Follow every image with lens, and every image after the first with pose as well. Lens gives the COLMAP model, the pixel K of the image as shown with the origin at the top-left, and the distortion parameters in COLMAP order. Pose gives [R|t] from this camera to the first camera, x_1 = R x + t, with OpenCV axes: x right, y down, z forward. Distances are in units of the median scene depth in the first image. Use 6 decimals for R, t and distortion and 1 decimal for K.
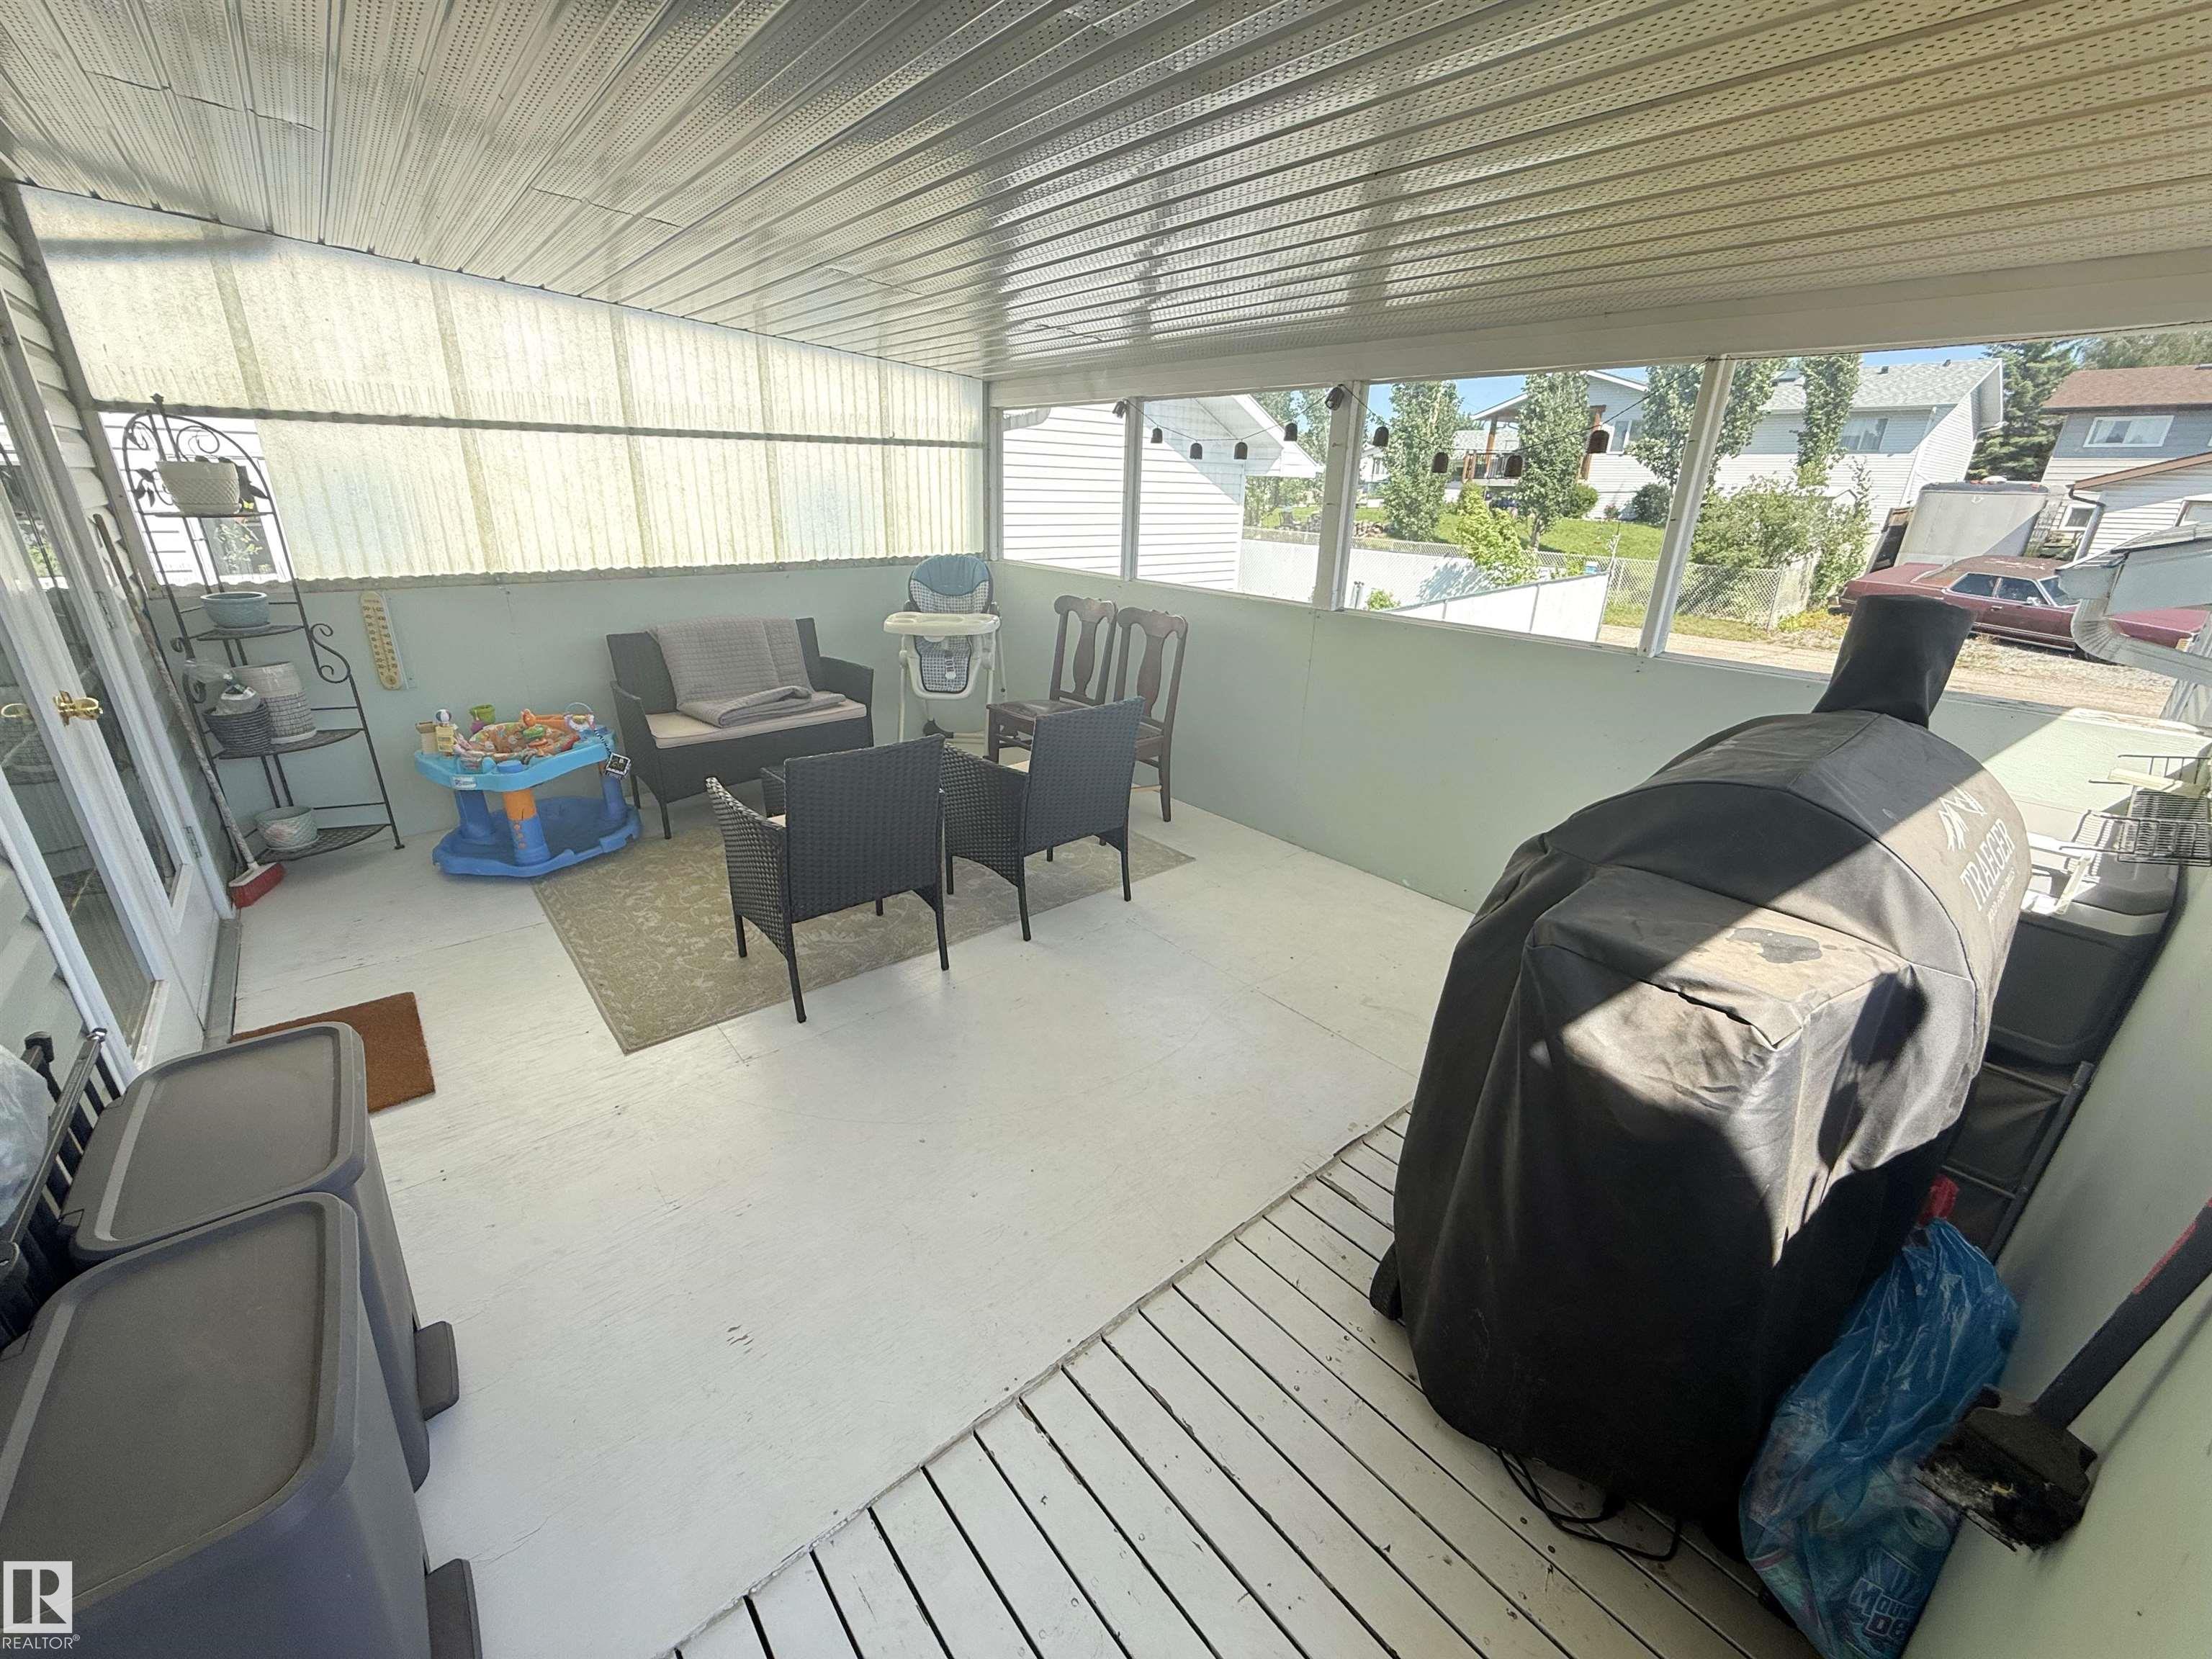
lens RADIAL K [[882.8, 0, 1097.9], [0, 882.8, 830.6], [0, 0, 1]] dist [-0.001639, -0.000099]
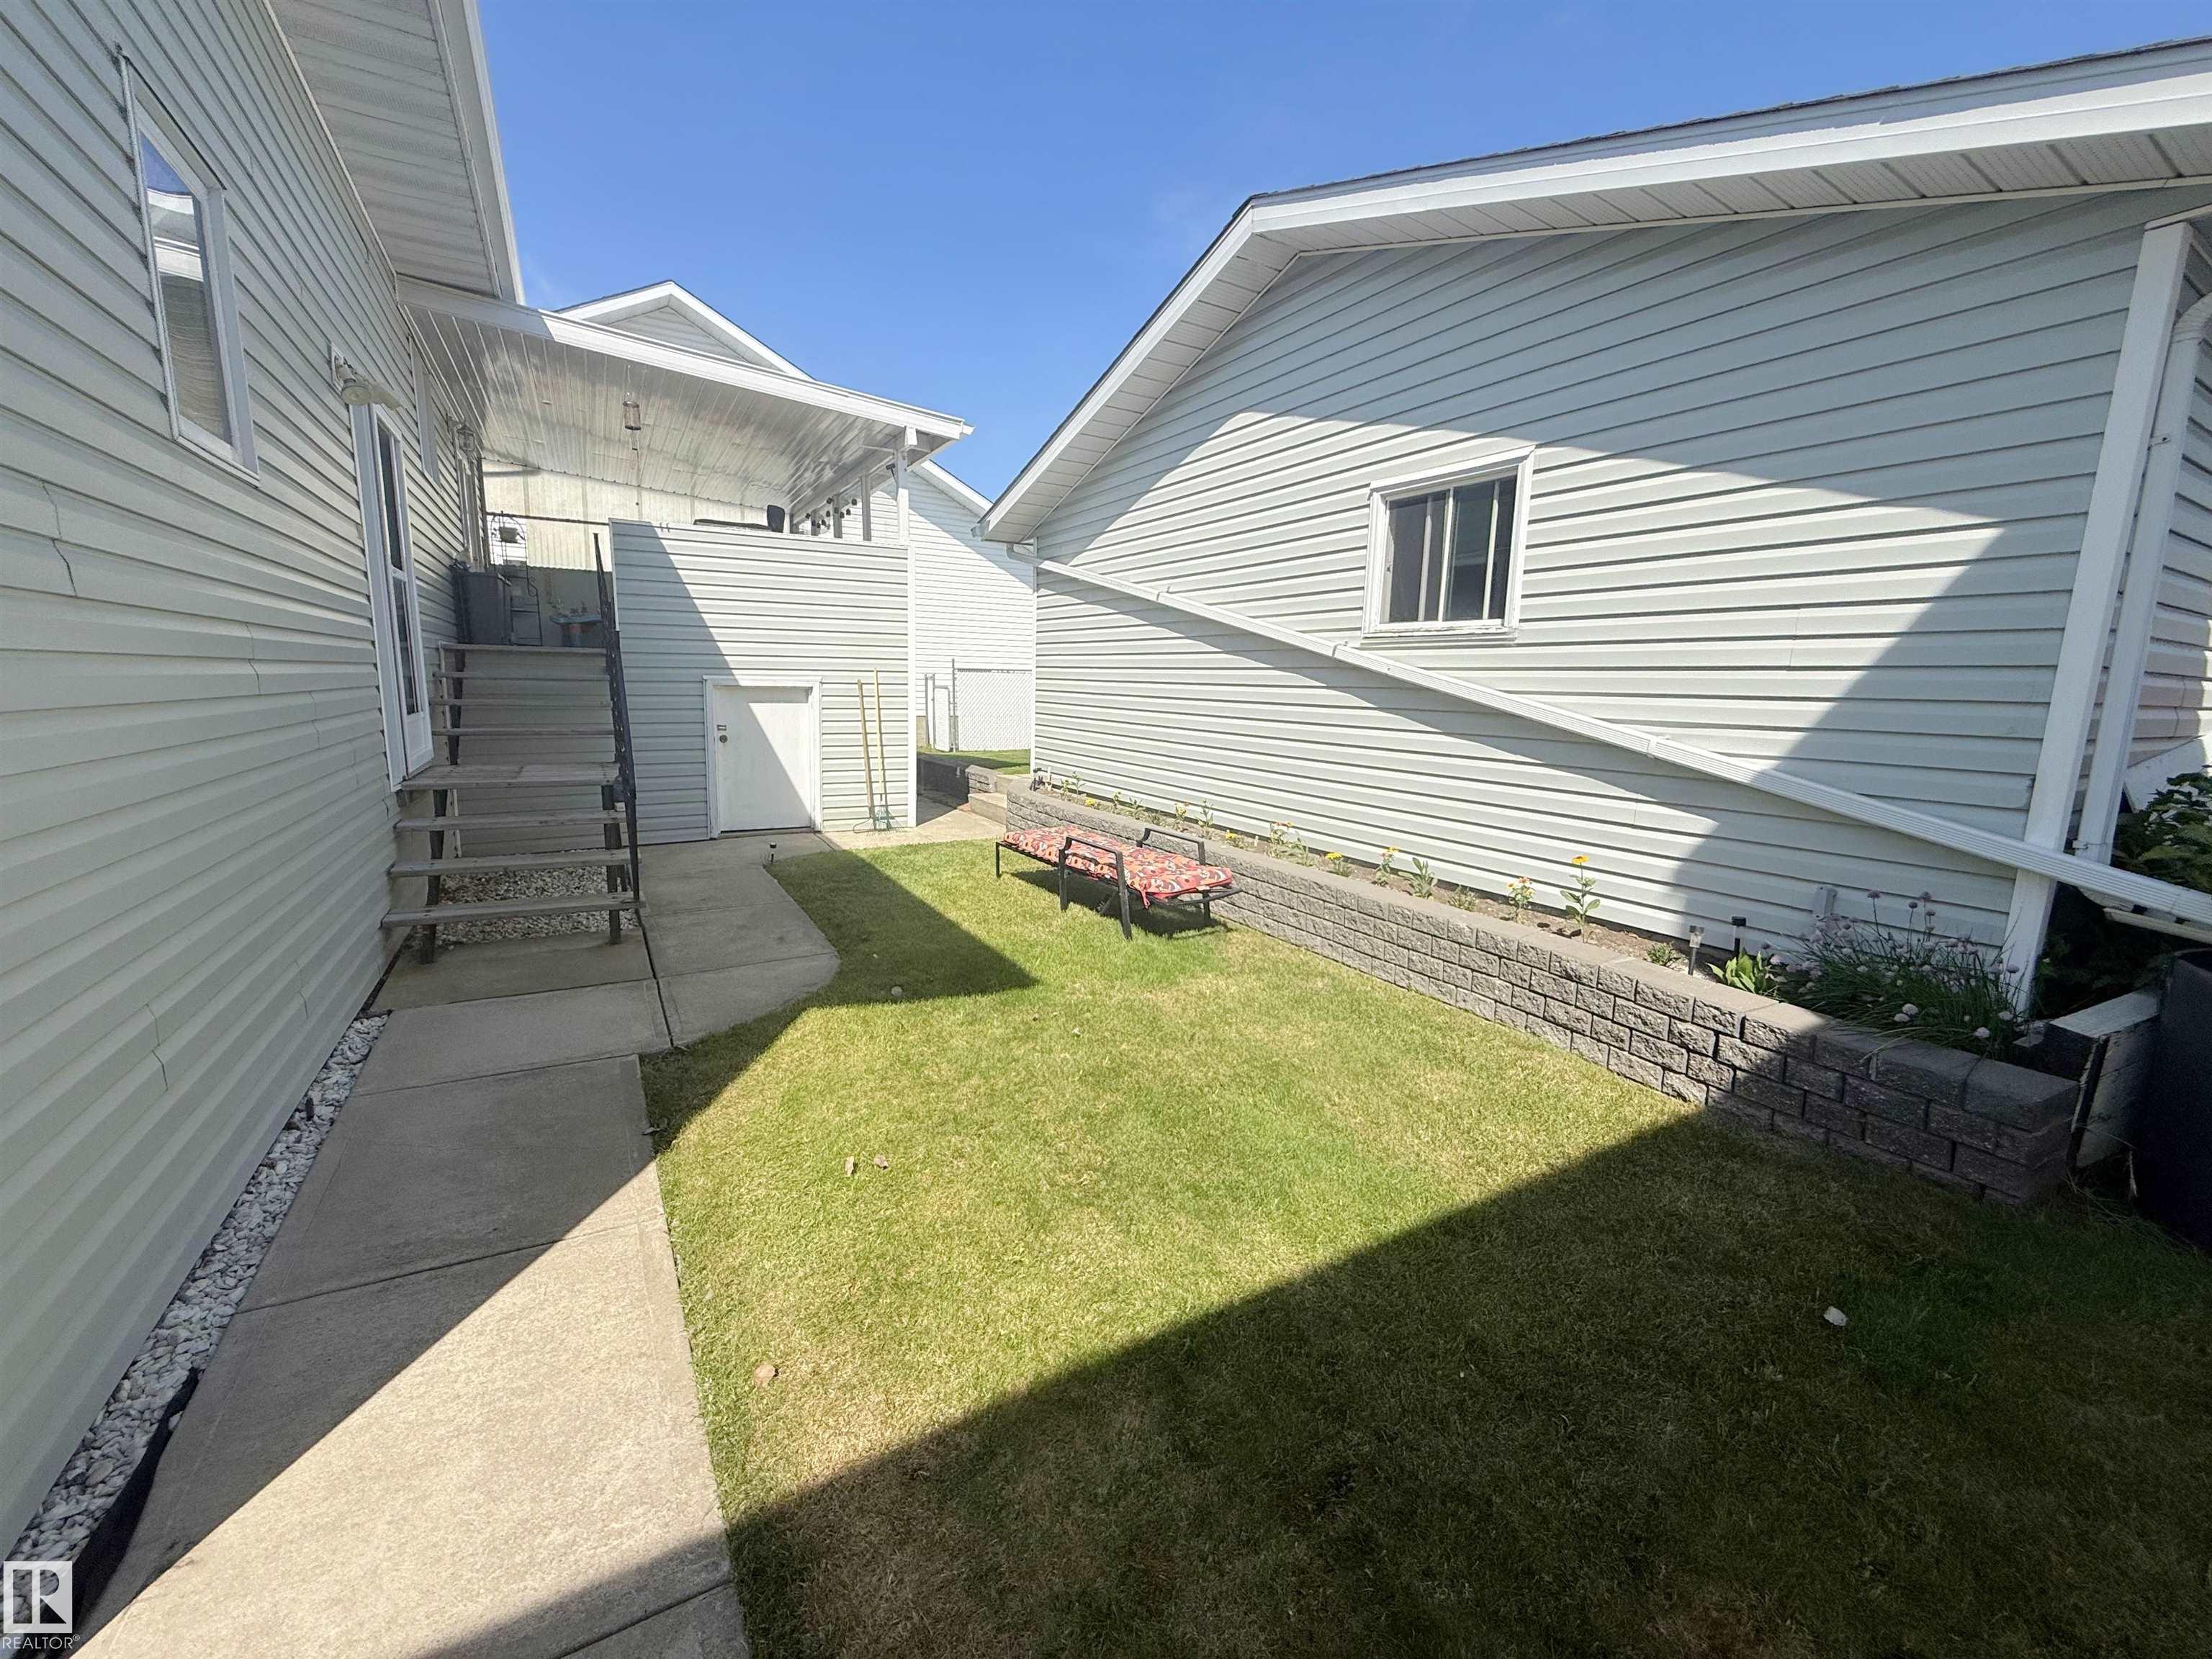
lens RADIAL K [[882.8, 0, 1097.9], [0, 882.8, 830.6], [0, 0, 1]] dist [-0.001639, -0.000099]
pose [[0.986254, 0.025451, -0.163264, 1.913545], [-0.058852, 0.977377, -0.203153, 1.347072], [0.154400, 0.209969, 0.965440, -1.791004]]
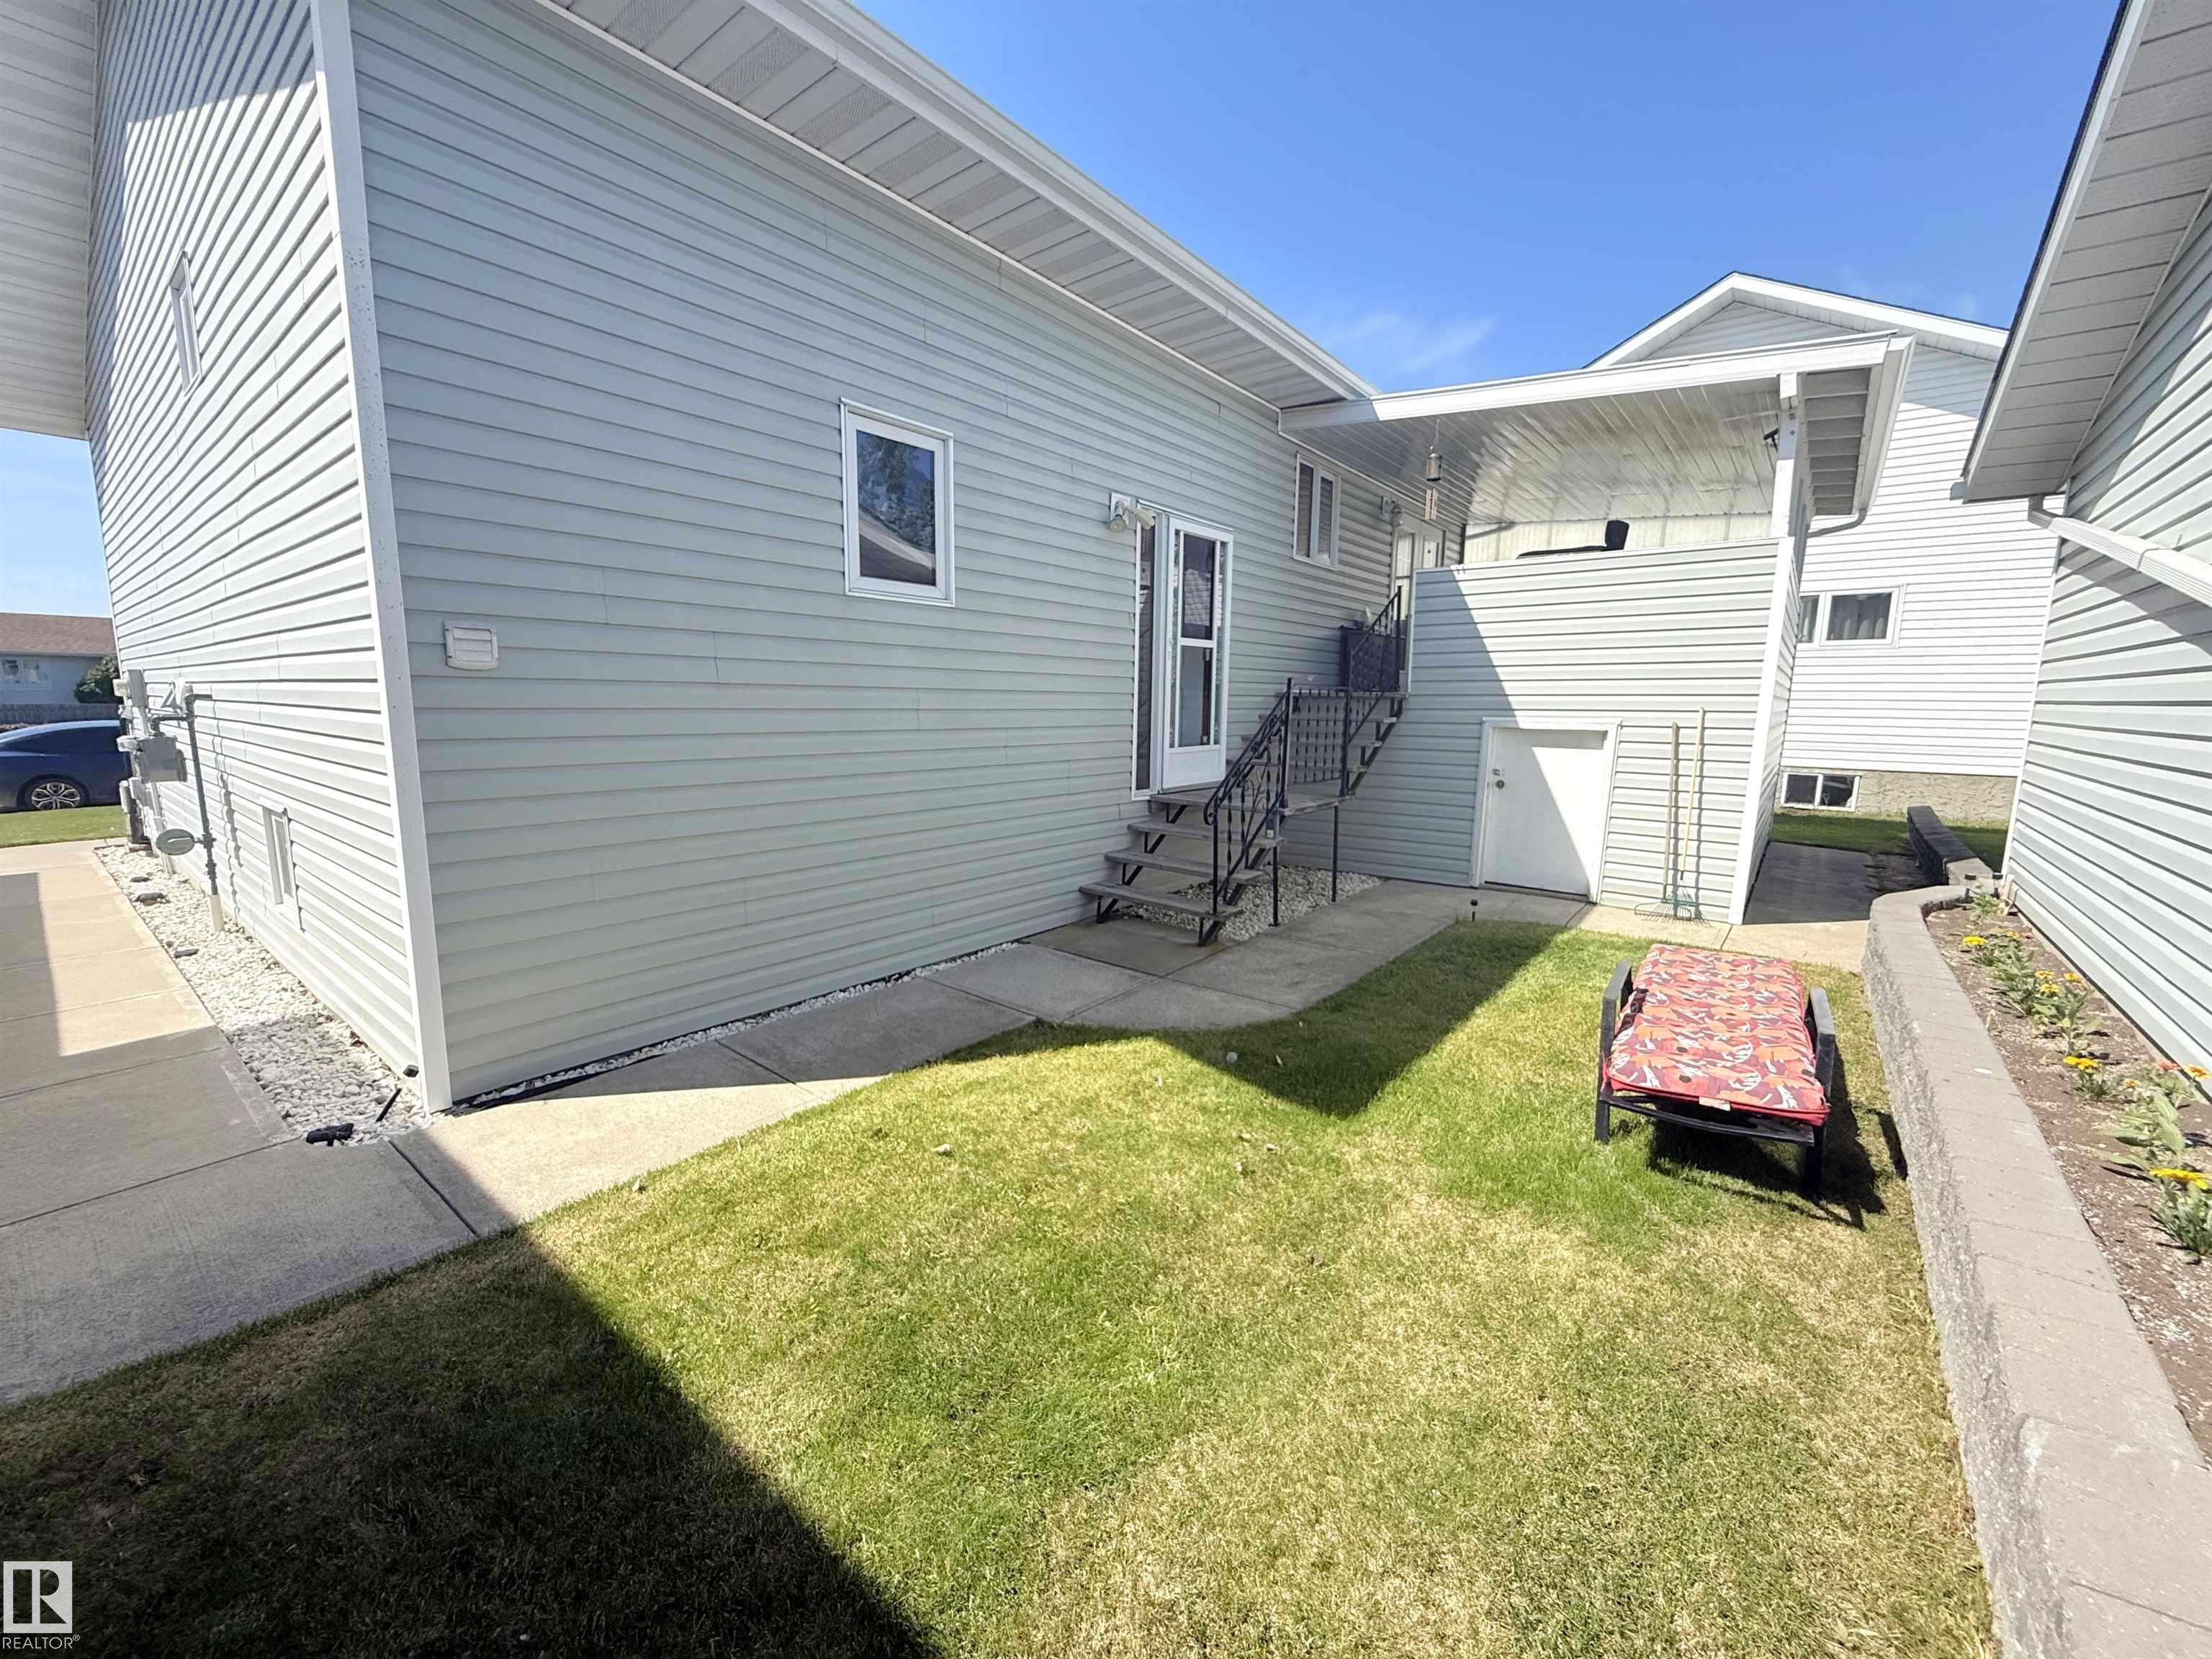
lens RADIAL K [[882.8, 0, 1097.9], [0, 882.8, 830.6], [0, 0, 1]] dist [-0.001639, -0.000099]
pose [[0.198130, 0.123308, -0.972389, 2.561825], [-0.364874, 0.930036, 0.043592, 1.034350], [0.909732, 0.346162, 0.229260, -1.023760]]
